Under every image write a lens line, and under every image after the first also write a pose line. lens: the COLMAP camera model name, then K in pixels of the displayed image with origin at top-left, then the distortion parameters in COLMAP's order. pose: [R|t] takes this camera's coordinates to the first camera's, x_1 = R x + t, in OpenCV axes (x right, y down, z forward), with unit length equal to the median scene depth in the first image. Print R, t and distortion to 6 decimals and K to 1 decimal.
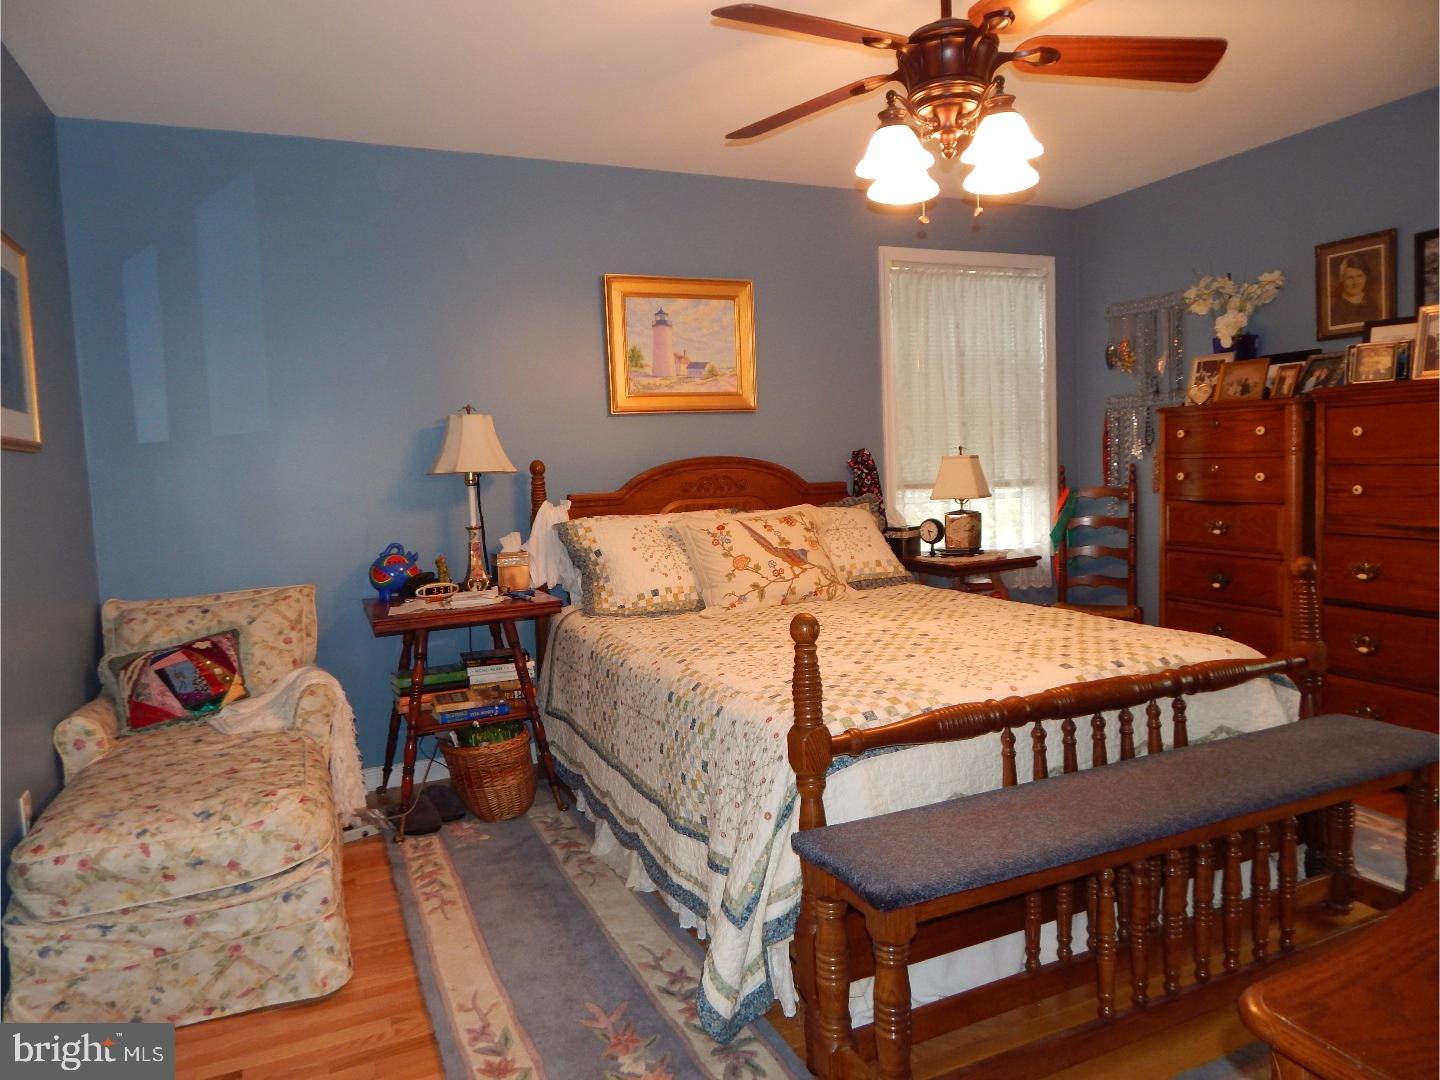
lens RADIAL K [[964.8, 0, 717.0], [0, 964.8, 534.3], [0, 0, 1]] dist [0.015072, -0.005065]
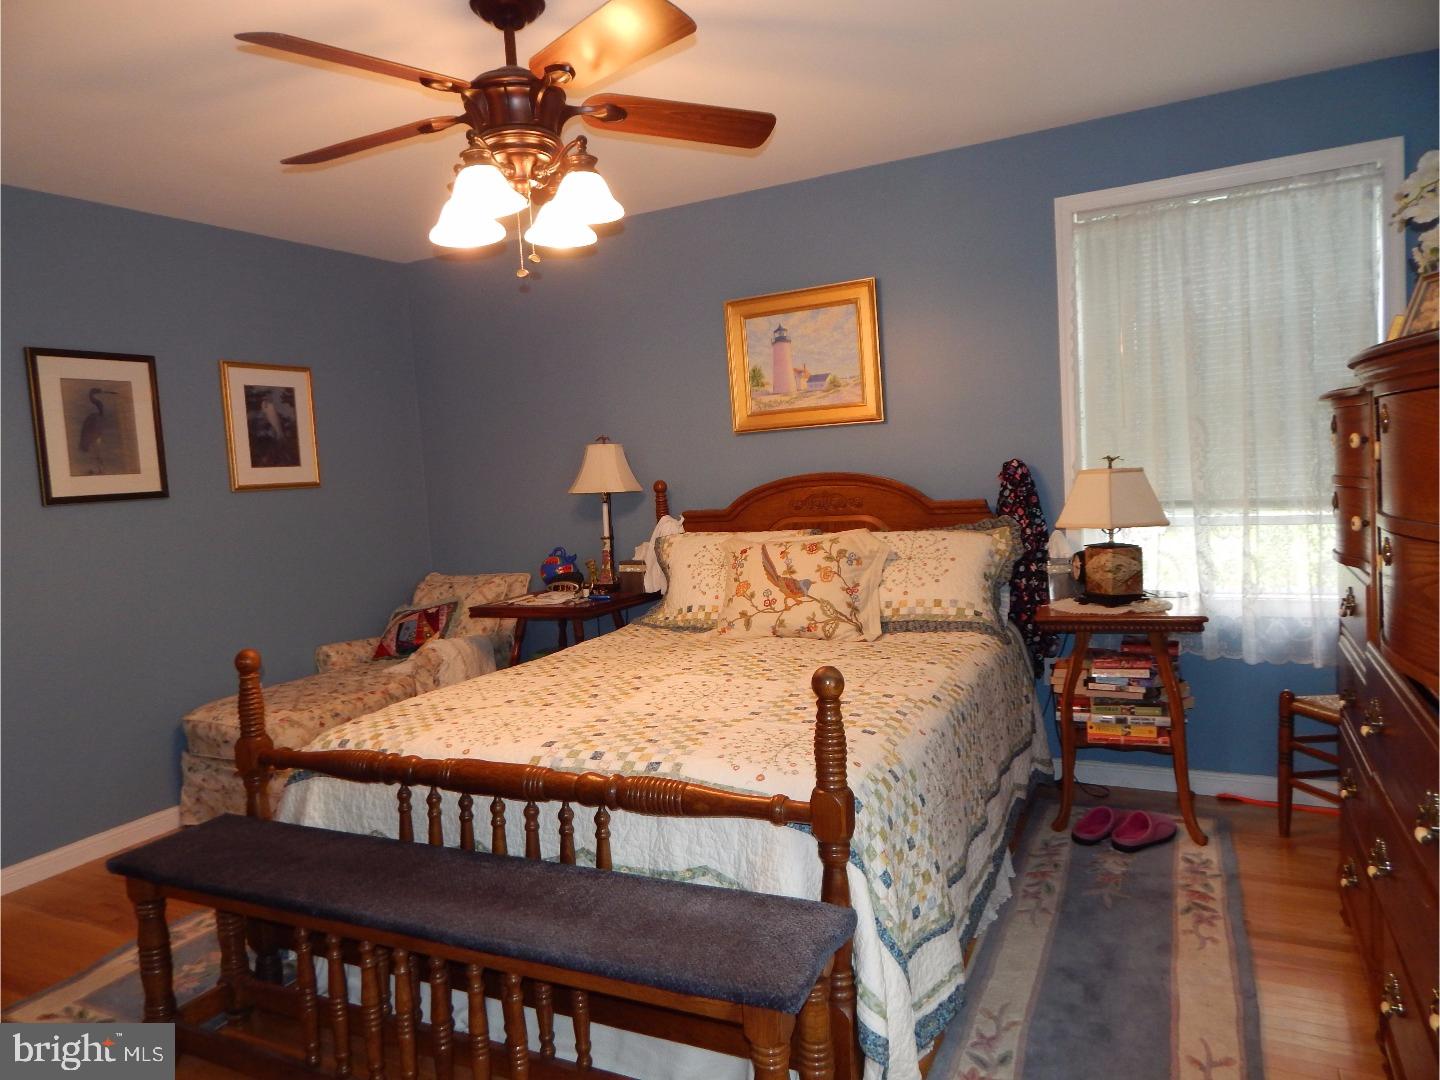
lens RADIAL K [[964.8, 0, 717.0], [0, 964.8, 534.3], [0, 0, 1]] dist [0.015072, -0.005065]
pose [[0.627888, 0.053109, -0.776490, 0.727114], [-0.019655, 0.998433, 0.052396, -0.072930], [0.778056, -0.017636, 0.627948, 0.337737]]
